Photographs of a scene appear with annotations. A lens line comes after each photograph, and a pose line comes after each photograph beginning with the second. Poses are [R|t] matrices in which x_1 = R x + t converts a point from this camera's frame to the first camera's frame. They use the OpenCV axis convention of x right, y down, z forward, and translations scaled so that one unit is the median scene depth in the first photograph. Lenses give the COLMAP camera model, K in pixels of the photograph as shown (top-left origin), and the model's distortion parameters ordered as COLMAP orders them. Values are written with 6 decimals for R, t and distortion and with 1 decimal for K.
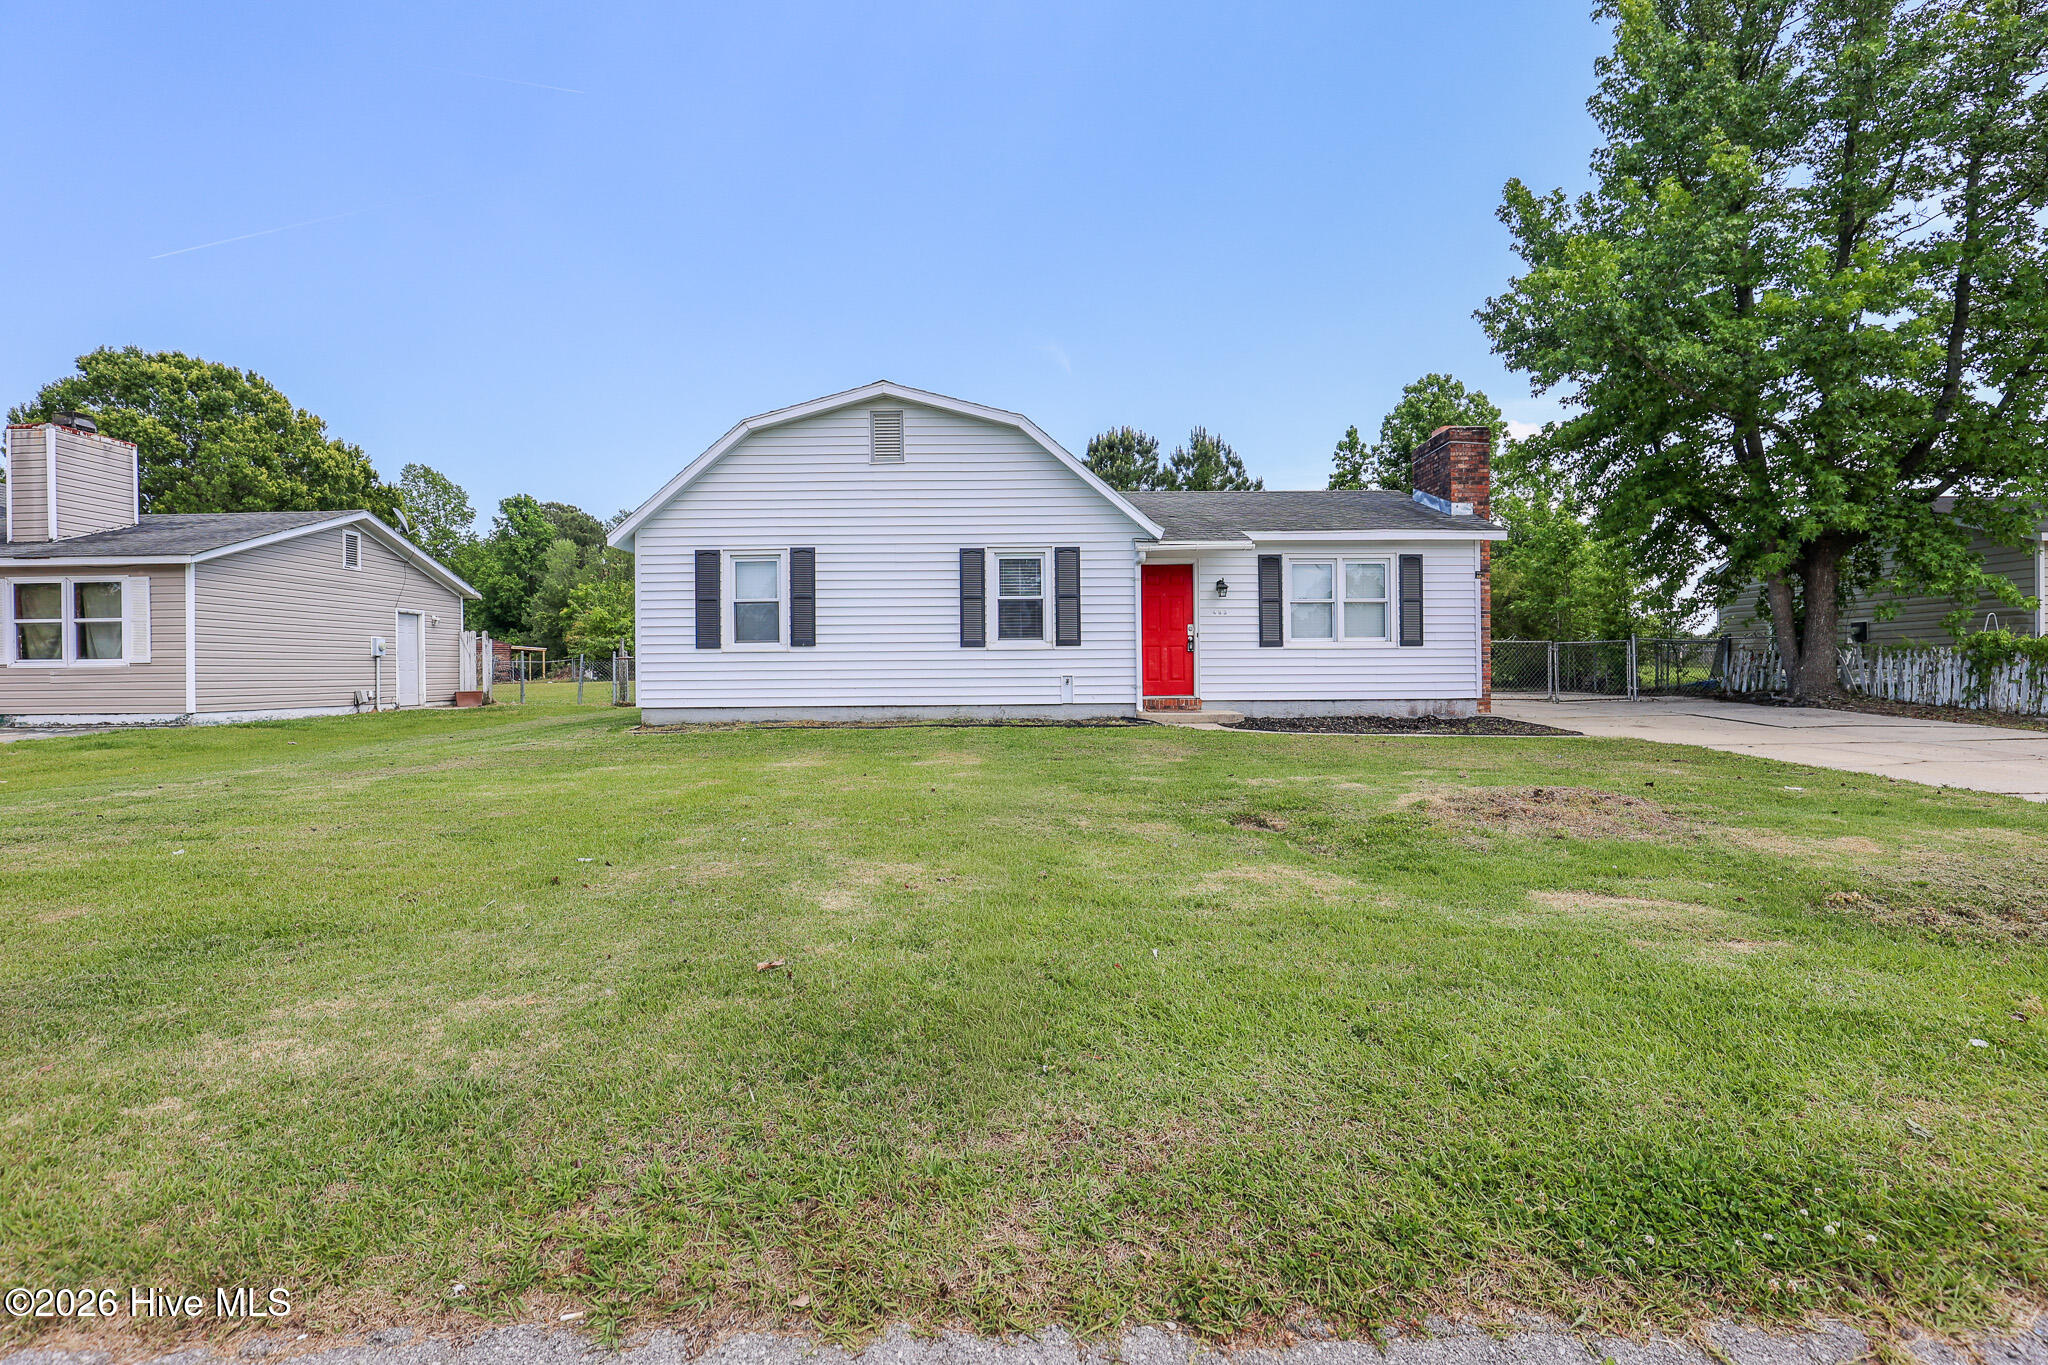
lens RADIAL K [[932.6, 0, 1022.3], [0, 932.6, 676.4], [0, 0, 1]] dist [-0.034454, 0.007089]
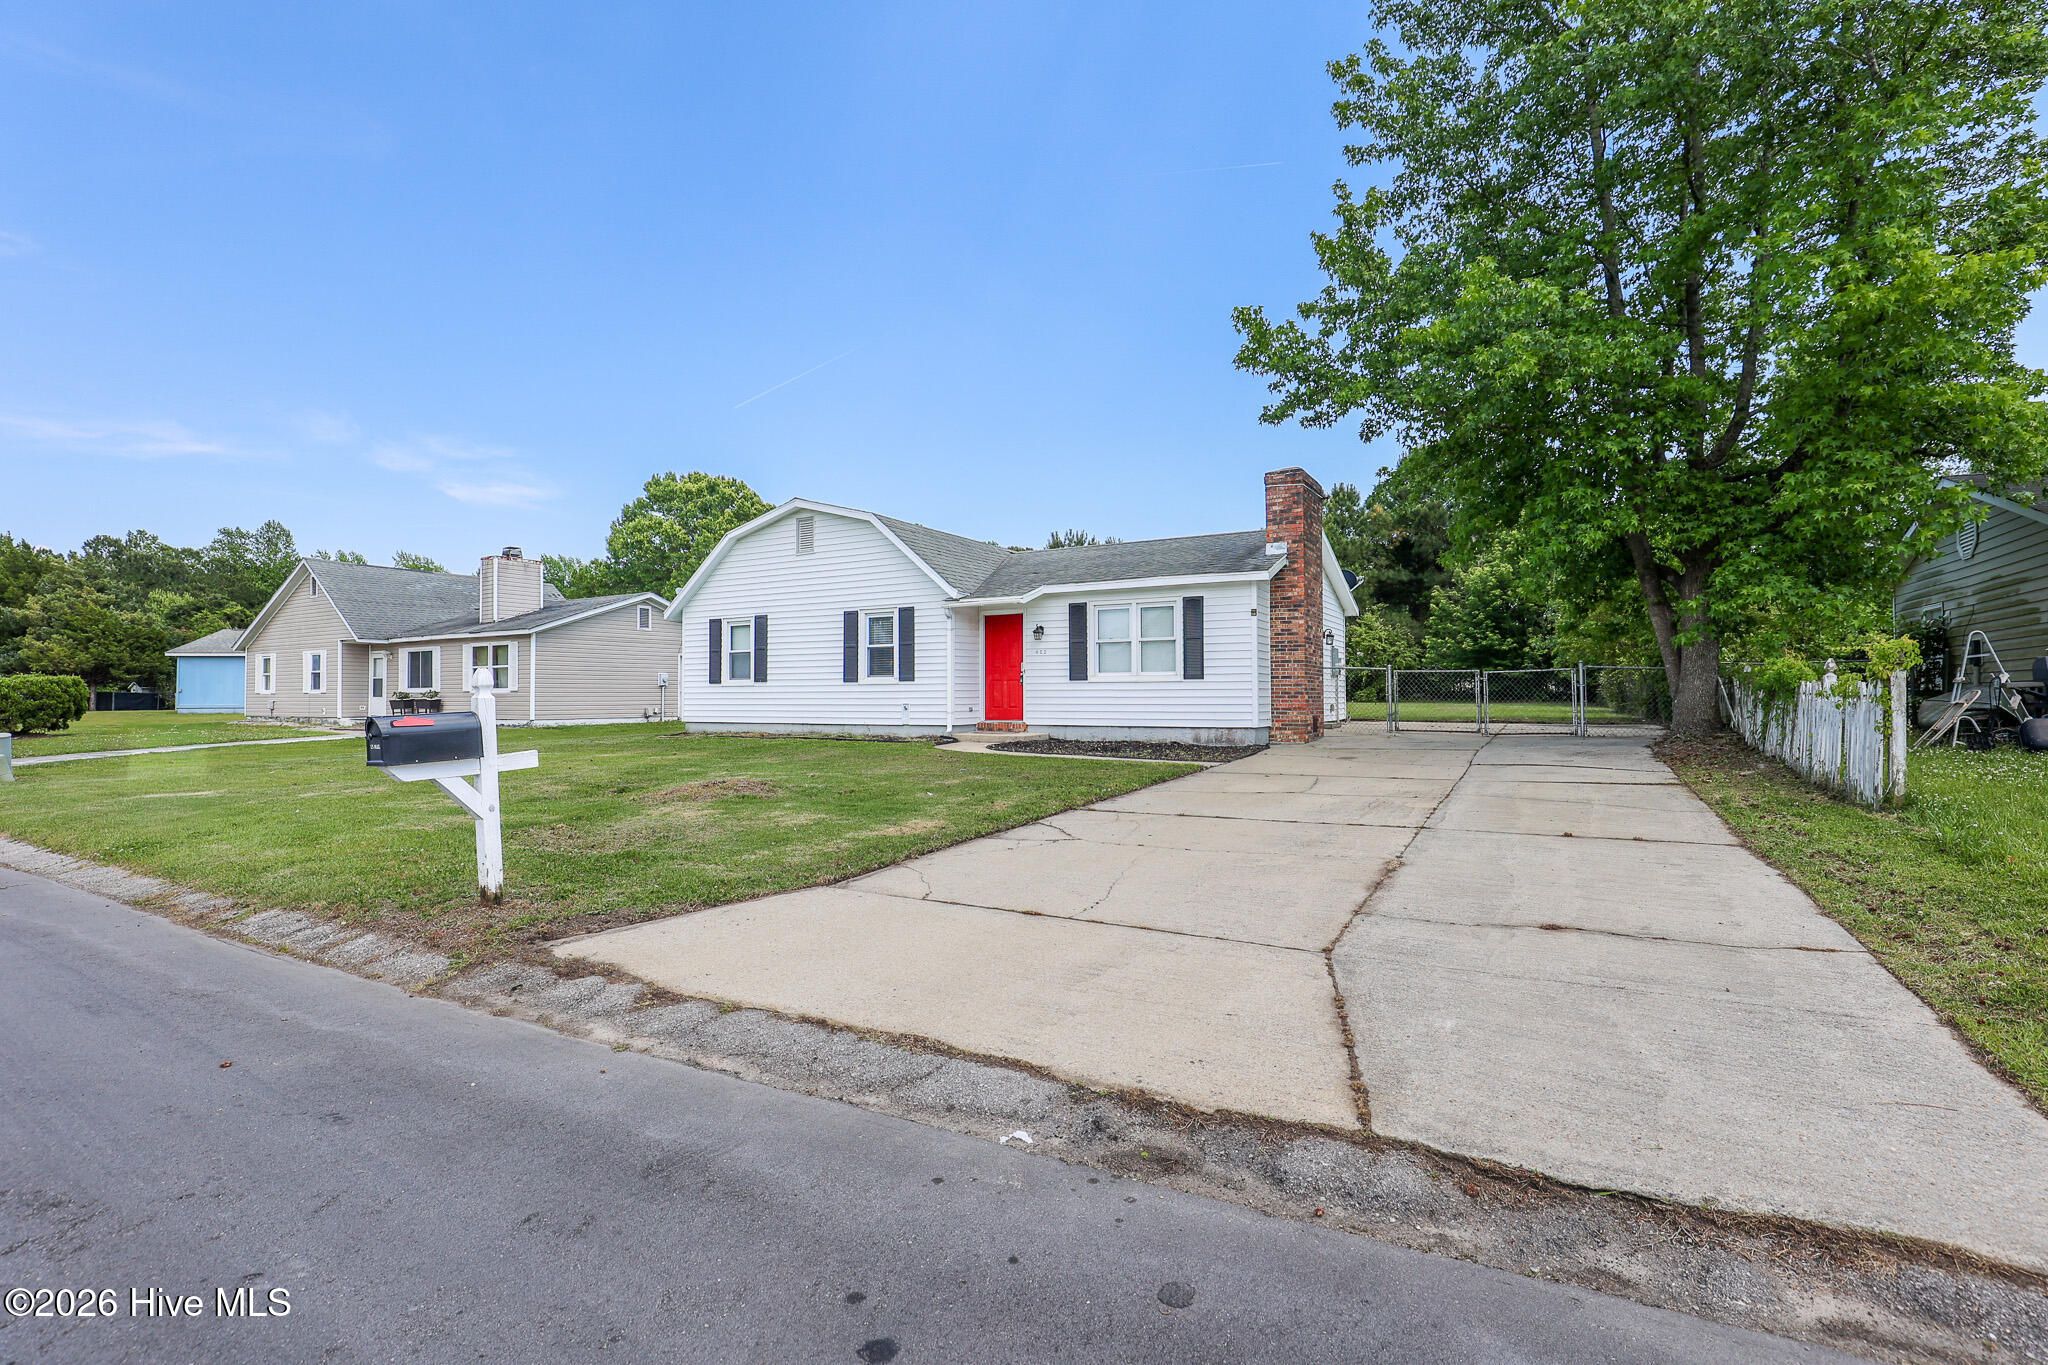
lens RADIAL K [[932.6, 0, 1022.3], [0, 932.6, 676.4], [0, 0, 1]] dist [-0.034454, 0.007089]
pose [[0.869469, -0.005141, -0.493961, 0.796883], [-0.004691, 0.999815, -0.018663, -0.014511], [0.493965, 0.018544, 0.869284, -0.069894]]
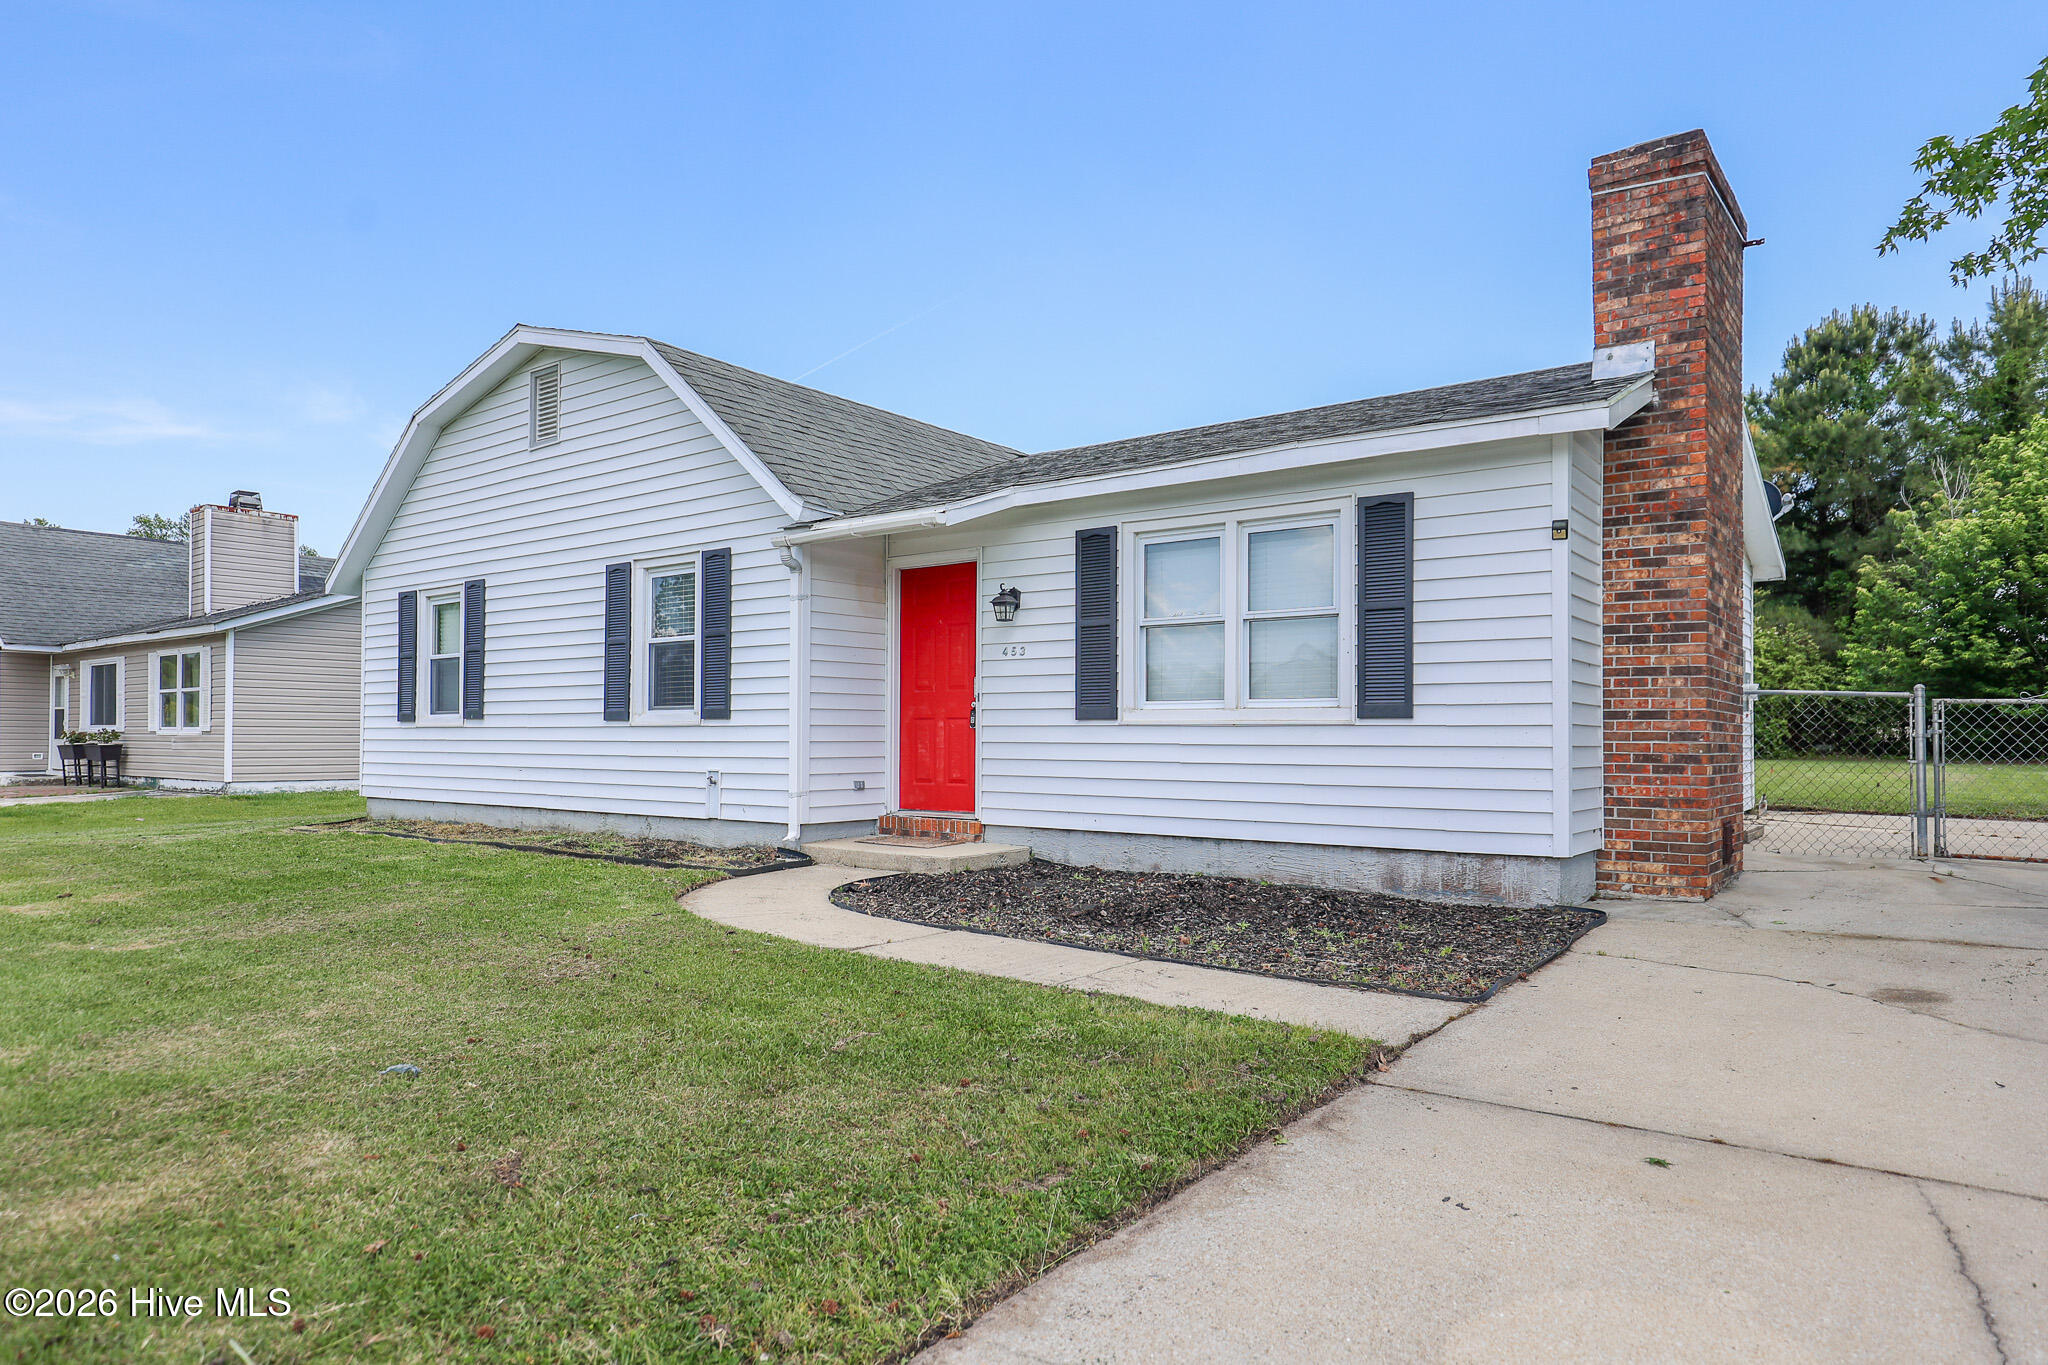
lens RADIAL K [[1251.0, 0, 1017.5], [0, 1251.0, 721.4], [0, 0, 1]] dist [-0.010617, 0.000329]
pose [[0.791823, 0.003781, -0.610739, 0.632453], [-0.012360, 0.999875, -0.009836, -0.024482], [0.610626, 0.015337, 0.791771, 0.466836]]
